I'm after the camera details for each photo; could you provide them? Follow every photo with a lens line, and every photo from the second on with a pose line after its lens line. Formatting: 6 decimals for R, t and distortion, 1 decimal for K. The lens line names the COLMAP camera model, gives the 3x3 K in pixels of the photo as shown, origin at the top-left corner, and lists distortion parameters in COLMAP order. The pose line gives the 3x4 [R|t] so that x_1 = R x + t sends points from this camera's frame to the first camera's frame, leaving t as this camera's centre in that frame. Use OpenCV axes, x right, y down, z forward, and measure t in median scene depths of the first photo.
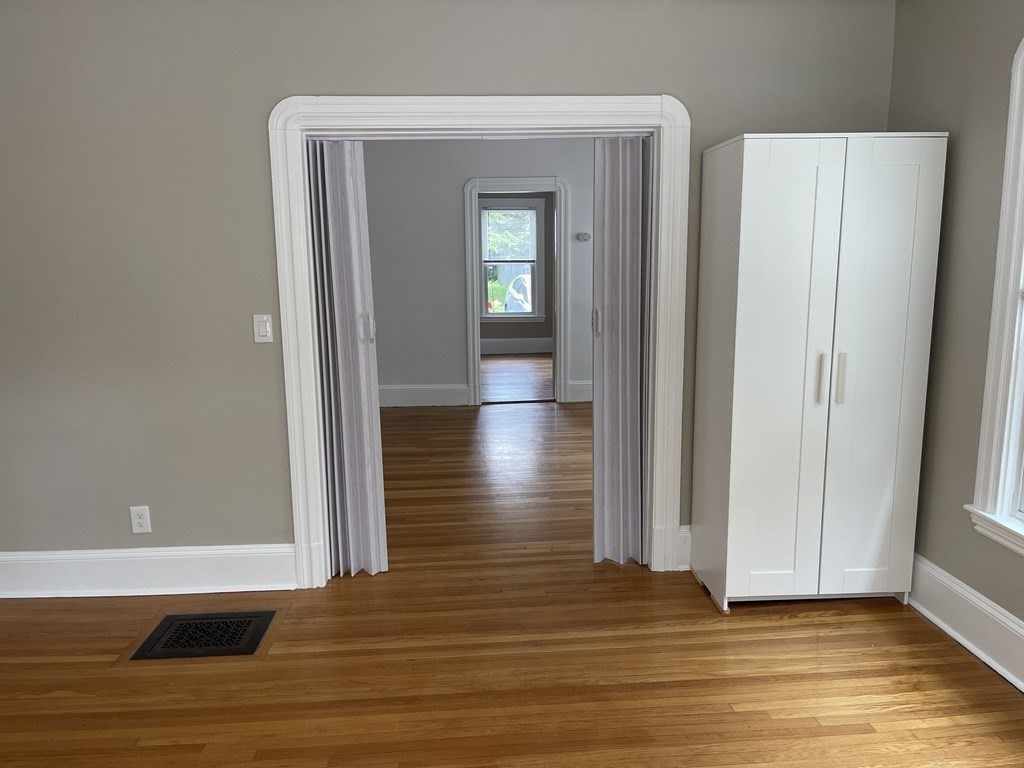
lens RADIAL K [[771.1, 0, 511.9], [0, 771.1, 391.5], [0, 0, 1]] dist [0.057317, -0.000276]
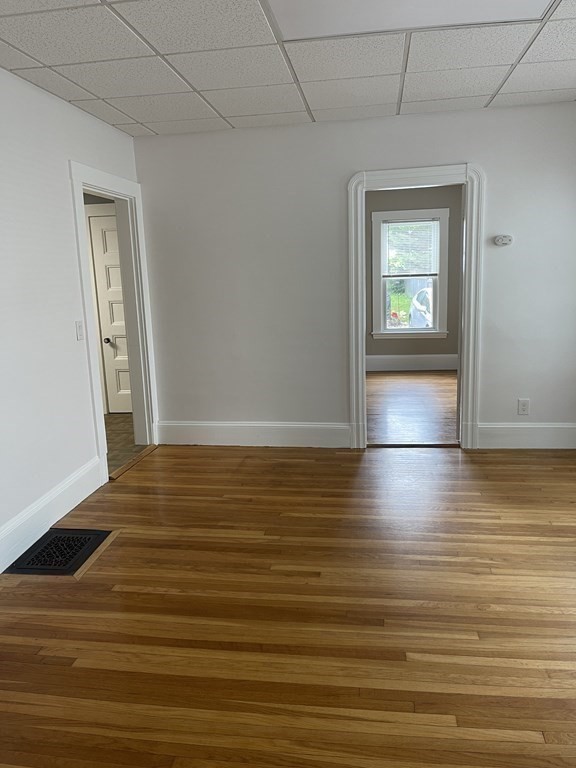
lens RADIAL K [[578.3, 0, 286.8], [0, 578.3, 378.4], [0, 0, 1]] dist [0.057317, -0.000276]
pose [[0.975147, 0.015918, -0.220985, 0.011026], [-0.014990, 0.999870, 0.005874, -0.049086], [0.221050, -0.002416, 0.975259, 0.303549]]
